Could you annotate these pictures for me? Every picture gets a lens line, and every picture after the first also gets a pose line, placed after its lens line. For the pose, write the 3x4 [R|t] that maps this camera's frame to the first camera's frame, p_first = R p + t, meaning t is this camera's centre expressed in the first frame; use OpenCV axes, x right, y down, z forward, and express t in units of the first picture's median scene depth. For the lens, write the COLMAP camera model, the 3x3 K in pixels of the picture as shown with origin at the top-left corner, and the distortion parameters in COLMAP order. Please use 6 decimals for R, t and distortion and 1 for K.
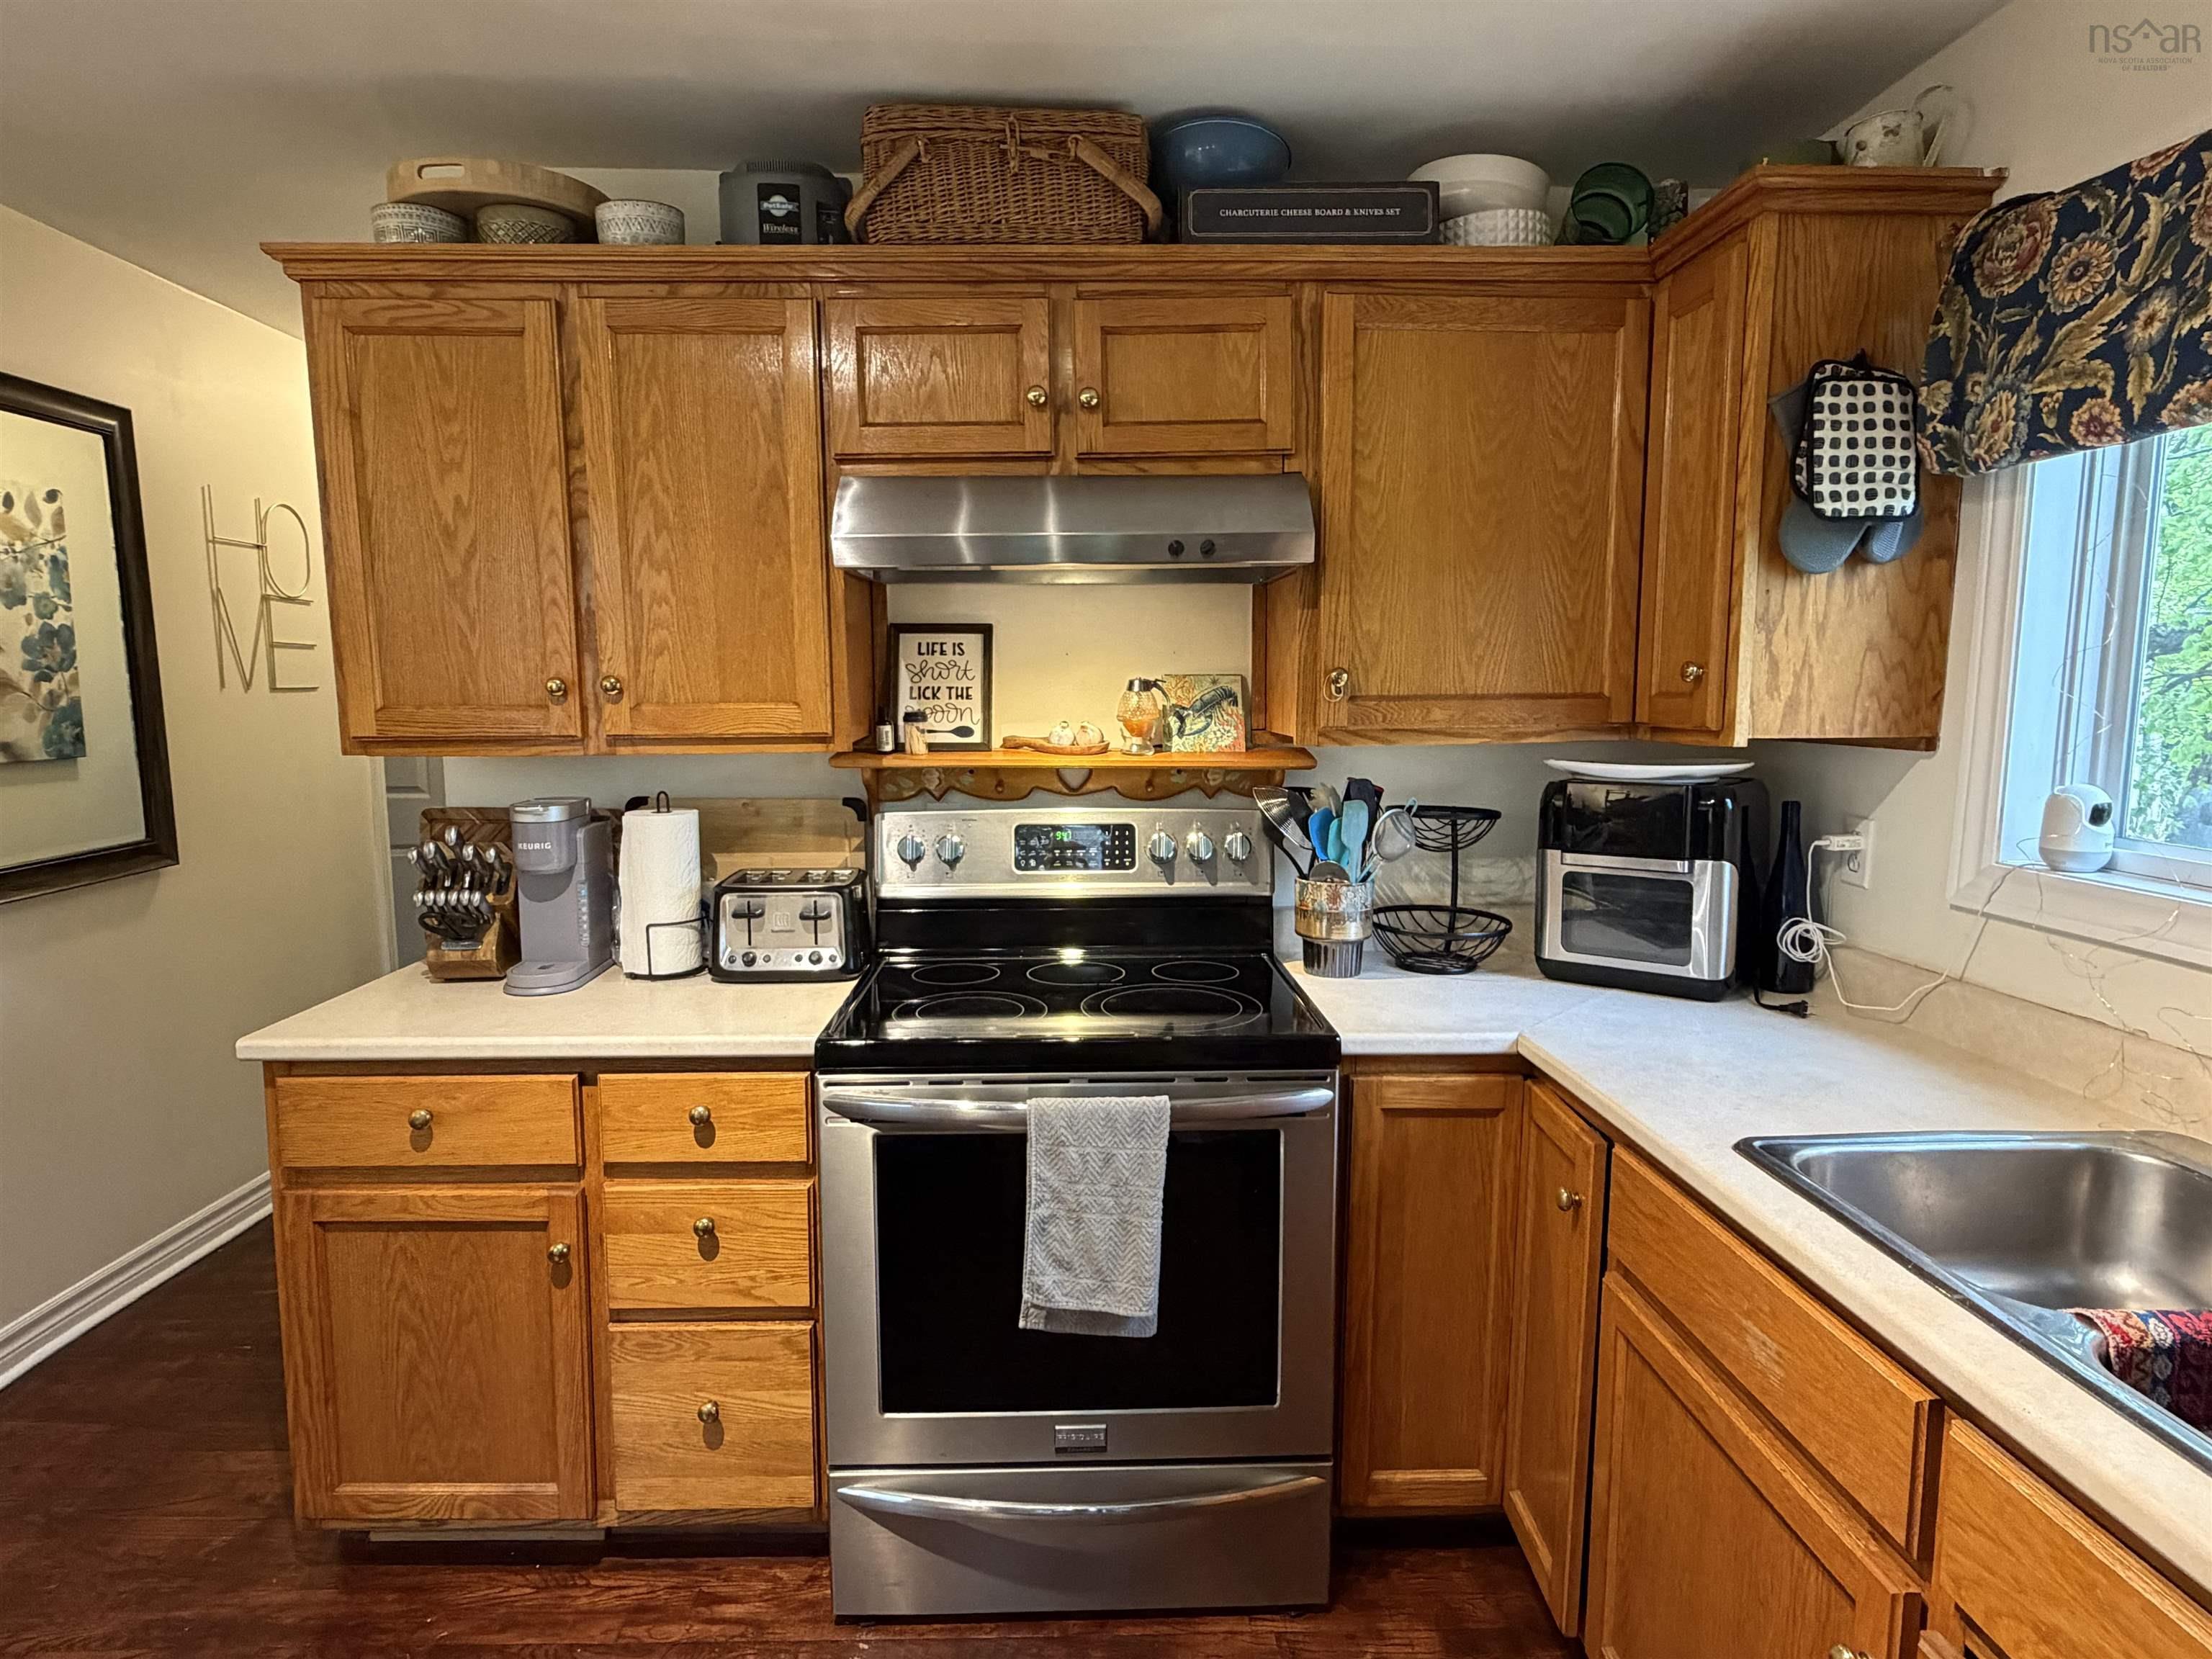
lens RADIAL K [[1198.4, 0, 1092.6], [0, 1198.4, 820.7], [0, 0, 1]] dist [-0.003701, 0.000190]
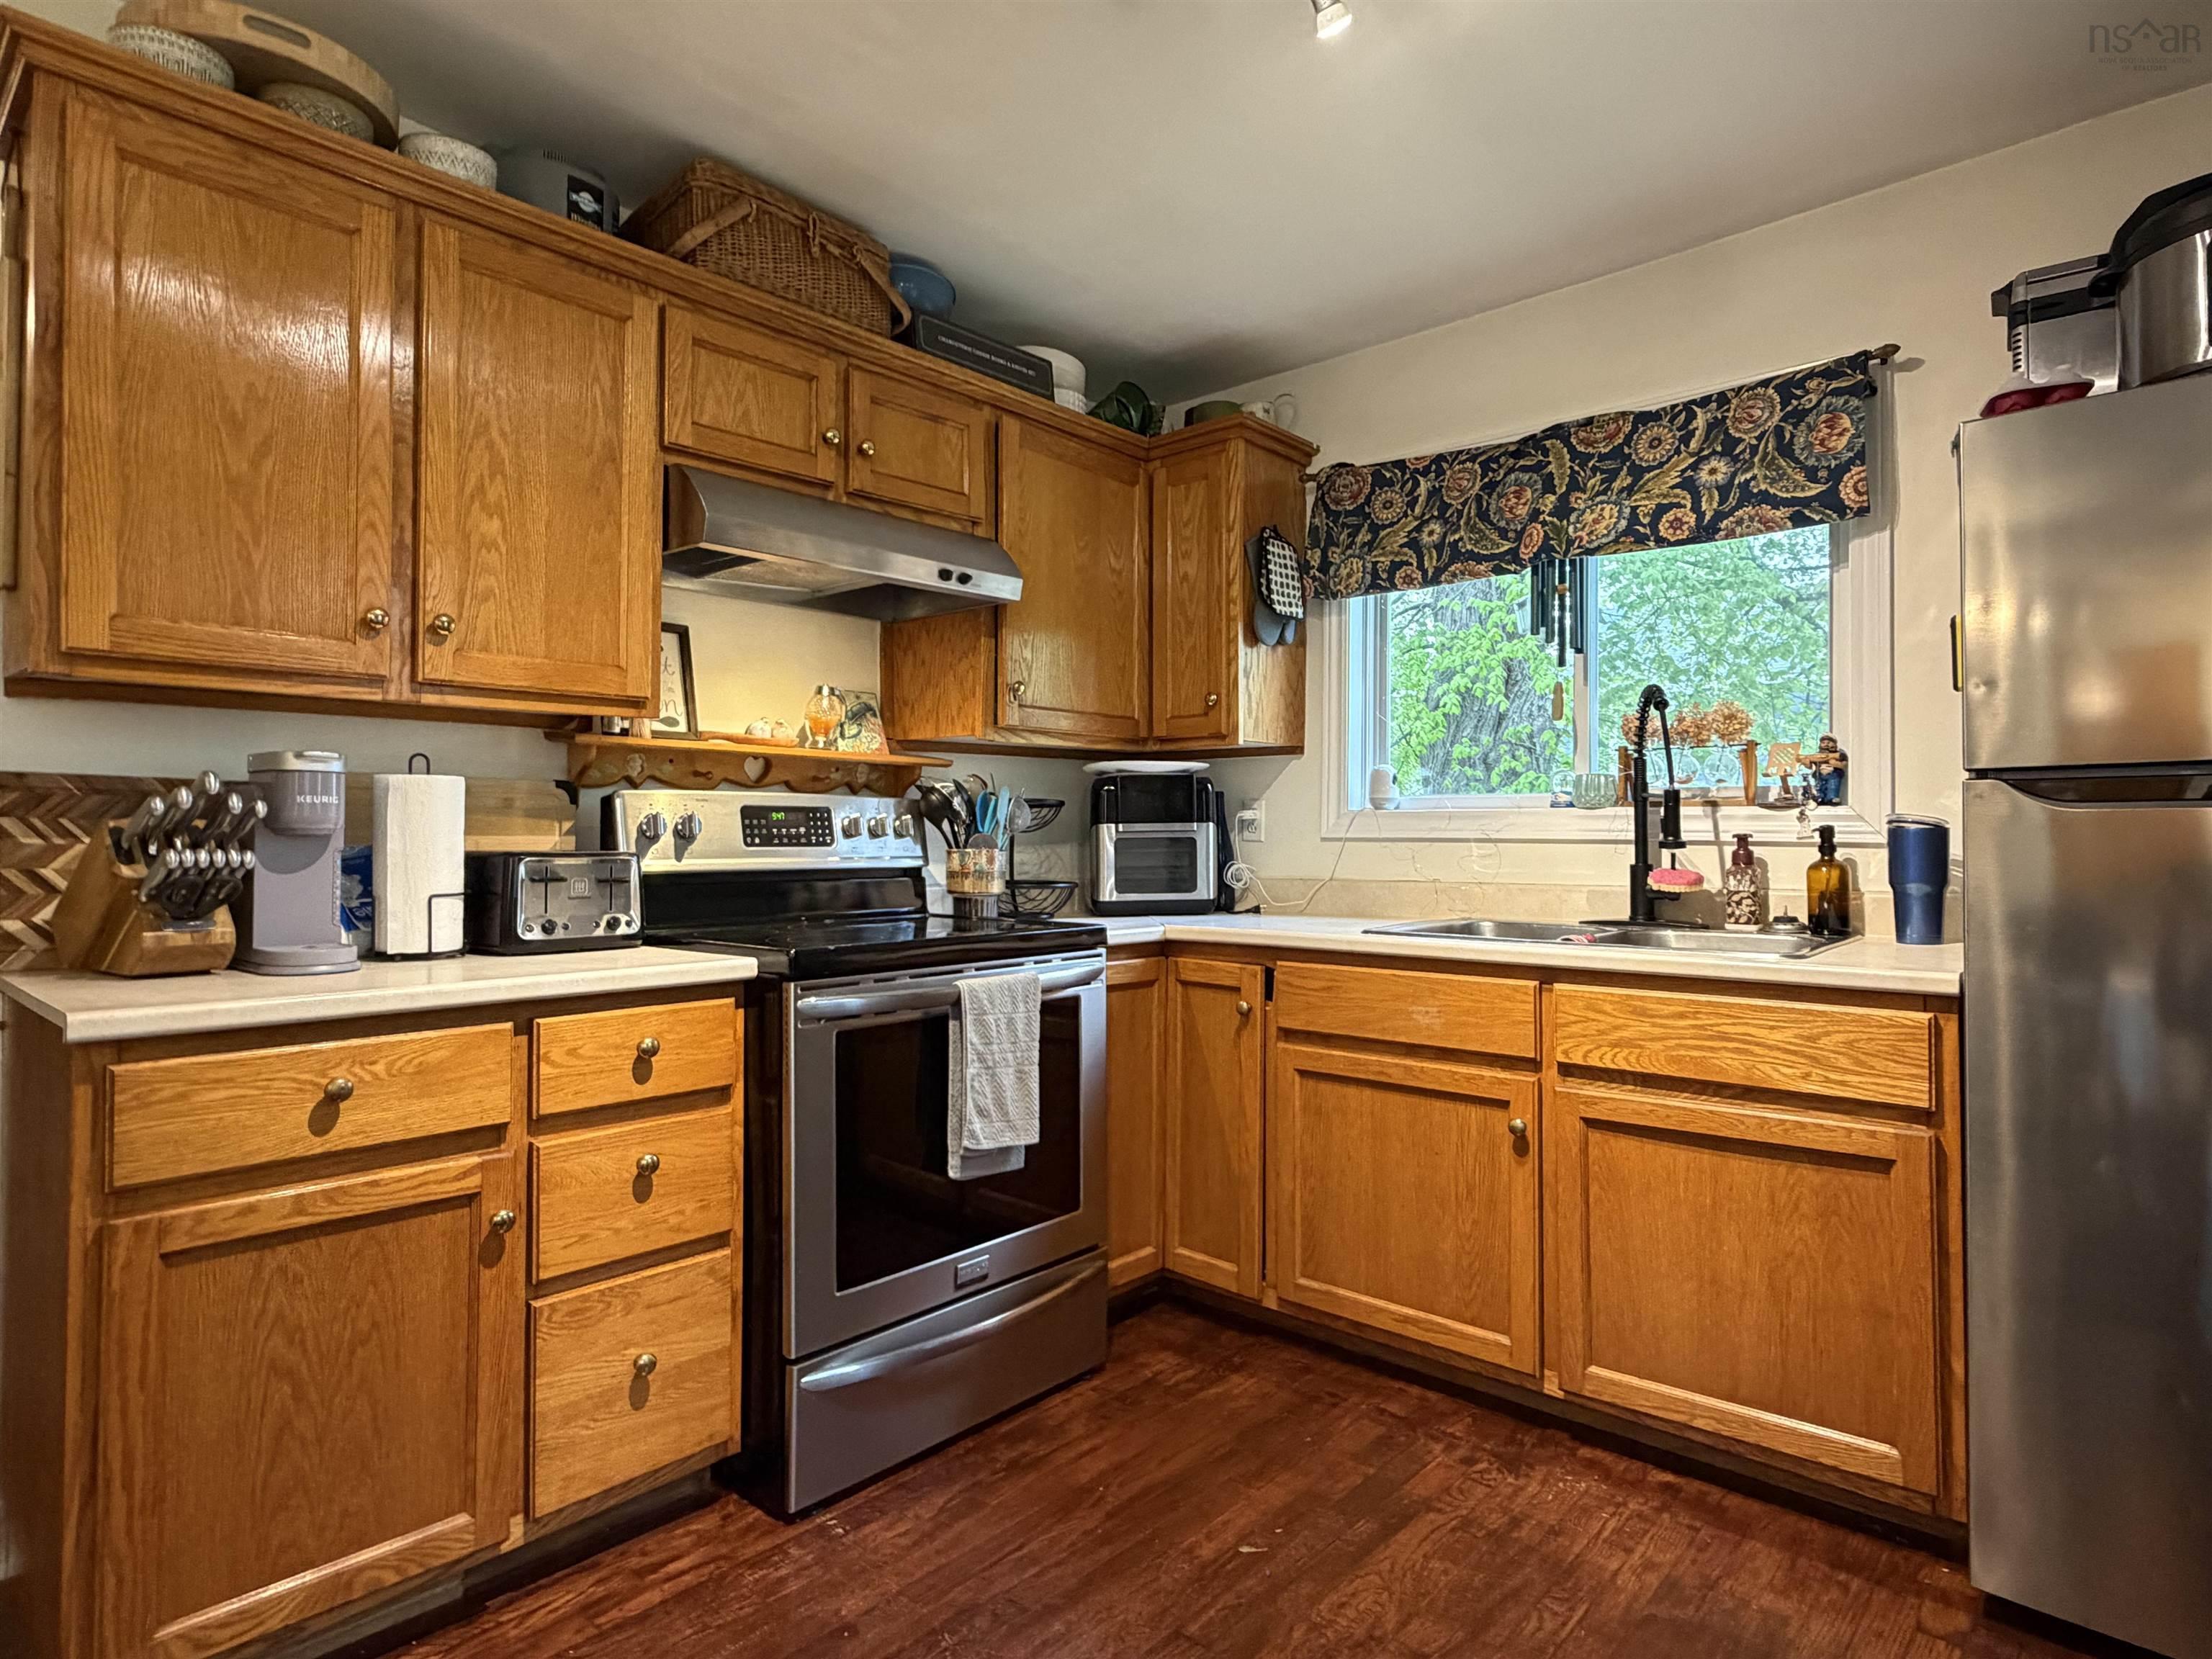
lens RADIAL K [[1198.4, 0, 1092.6], [0, 1198.4, 820.7], [0, 0, 1]] dist [-0.003701, 0.000190]
pose [[0.690977, 0.011961, 0.722778, -0.802450], [0.076091, 0.993105, -0.089177, 0.176328], [-0.718861, 0.116616, 0.685303, 0.022492]]
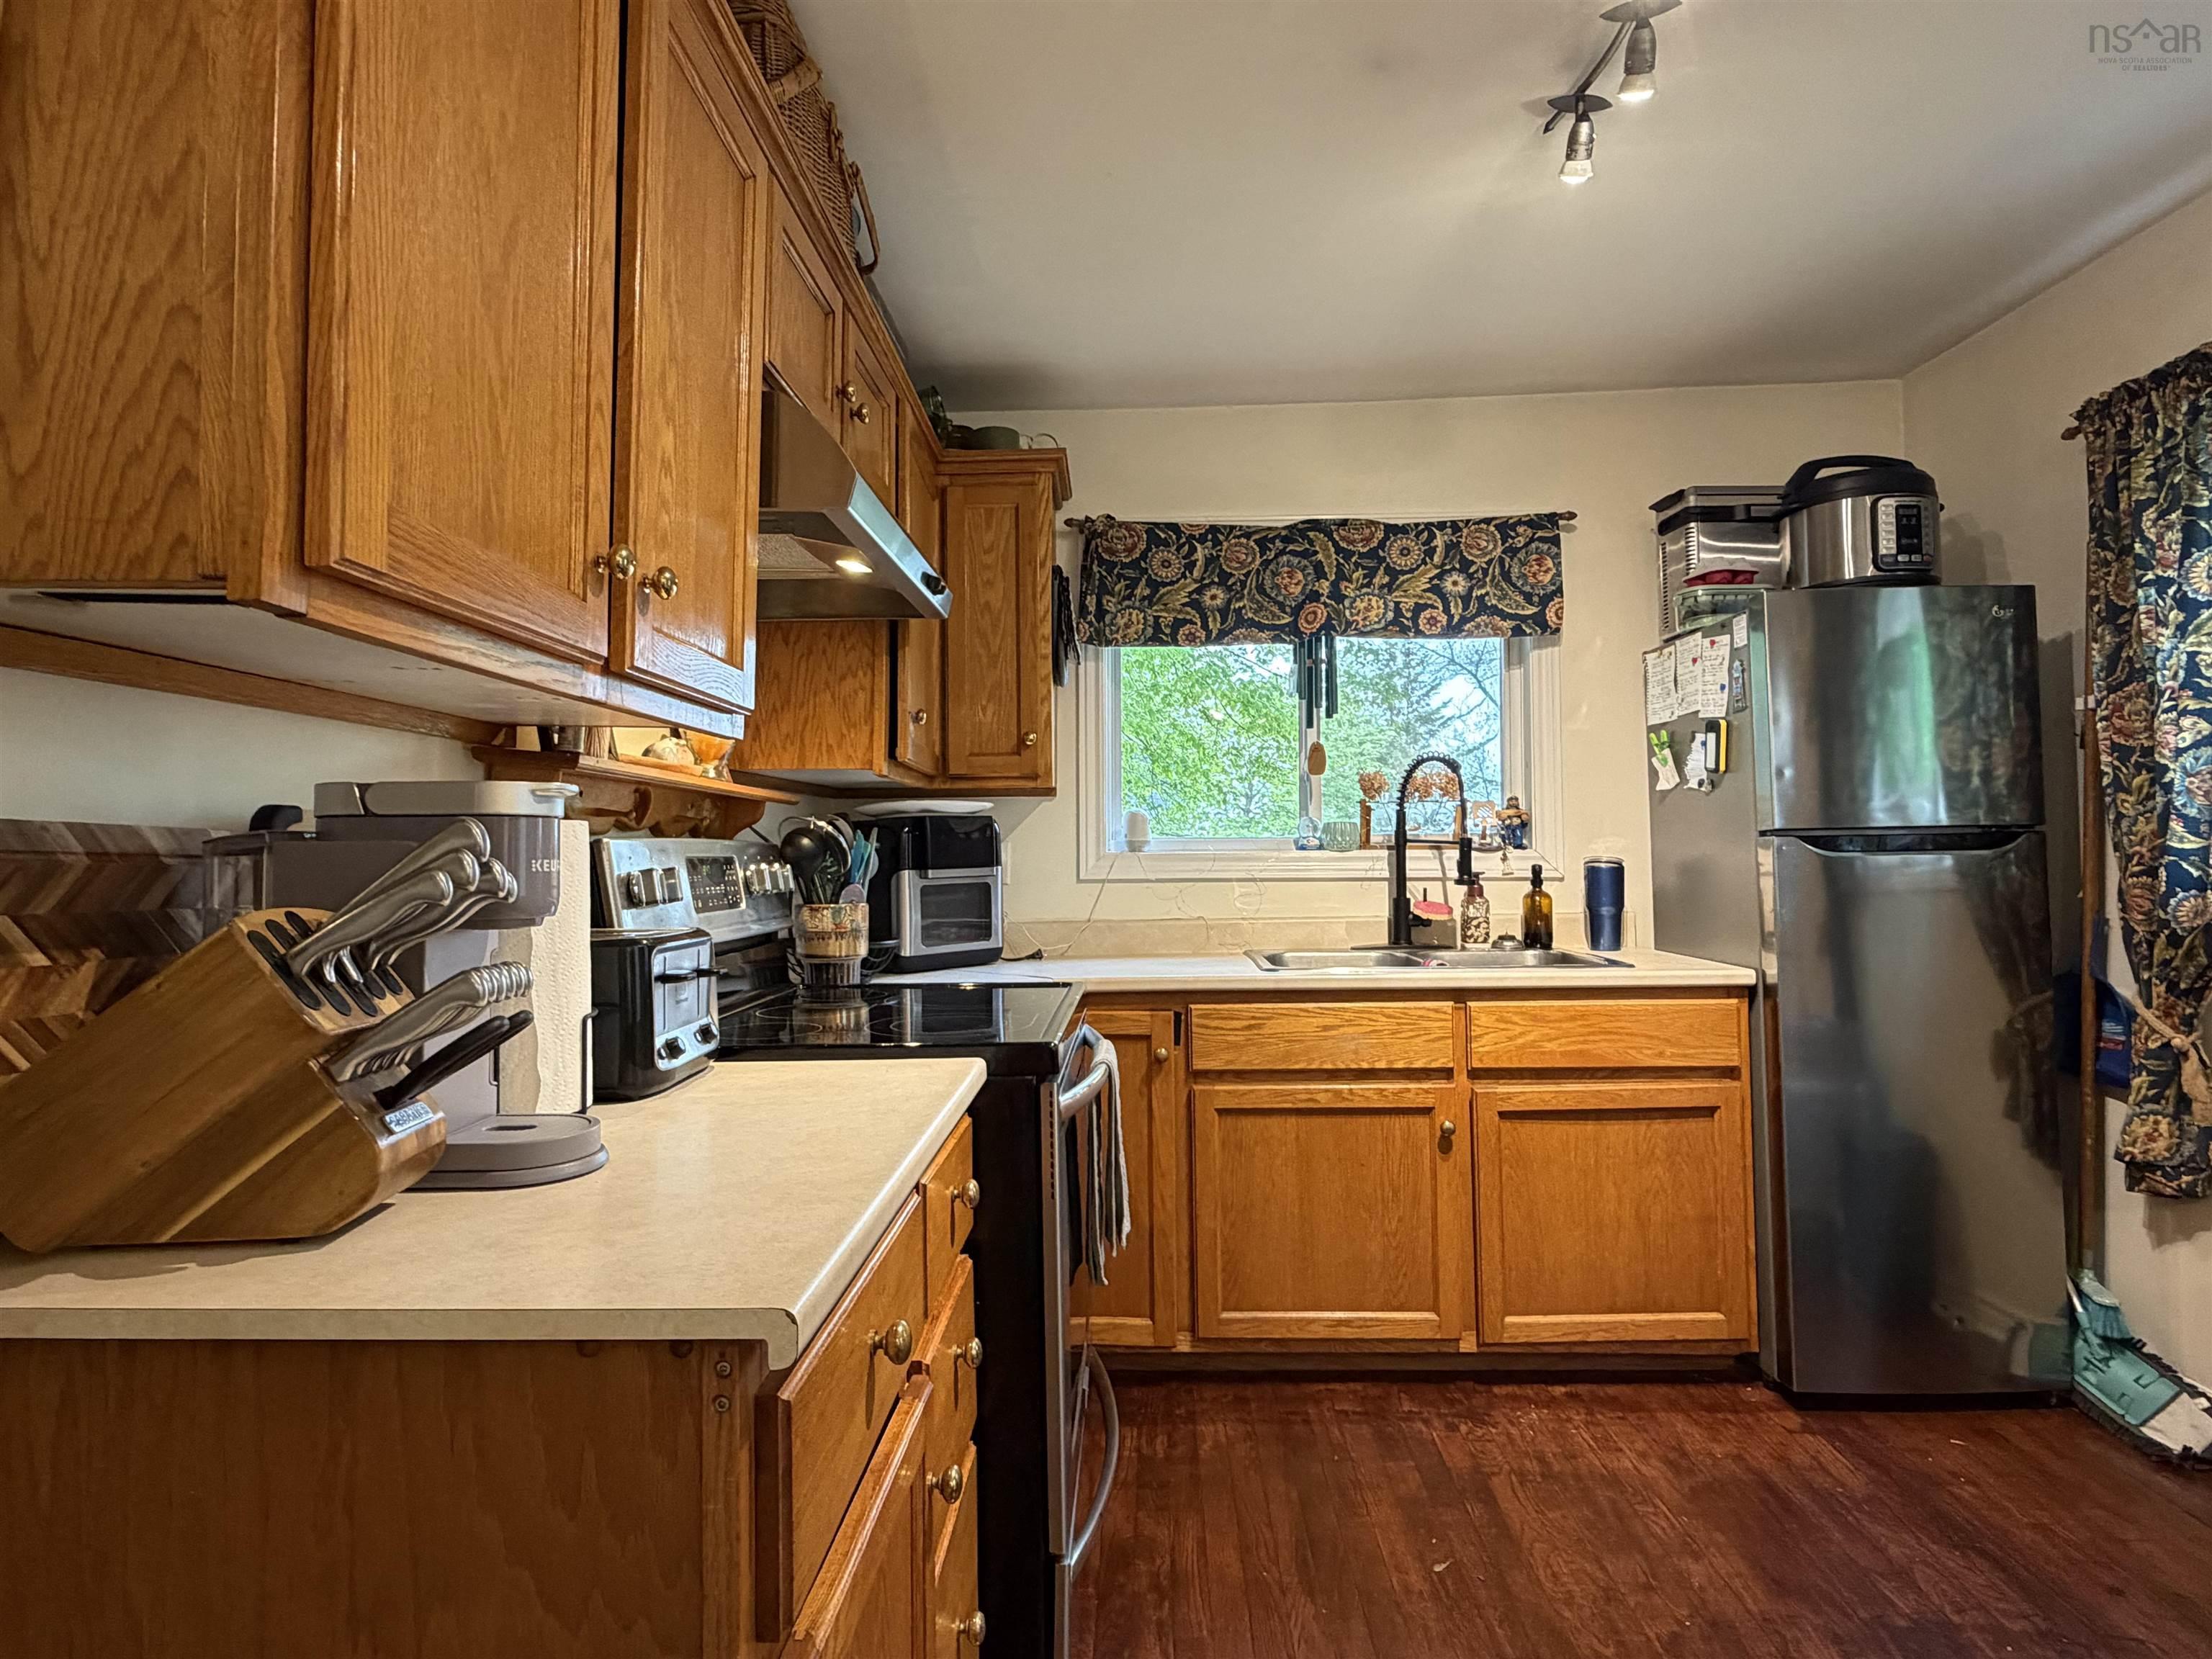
lens RADIAL K [[1195.7, 0, 1106.0], [0, 1195.7, 829.5], [0, 0, 1]] dist [-0.001611, 0.000555]
pose [[0.069741, 0.025657, 0.997235, -1.065762], [0.120966, 0.992075, -0.033984, 0.059630], [-0.990204, 0.123002, 0.066084, 0.831693]]
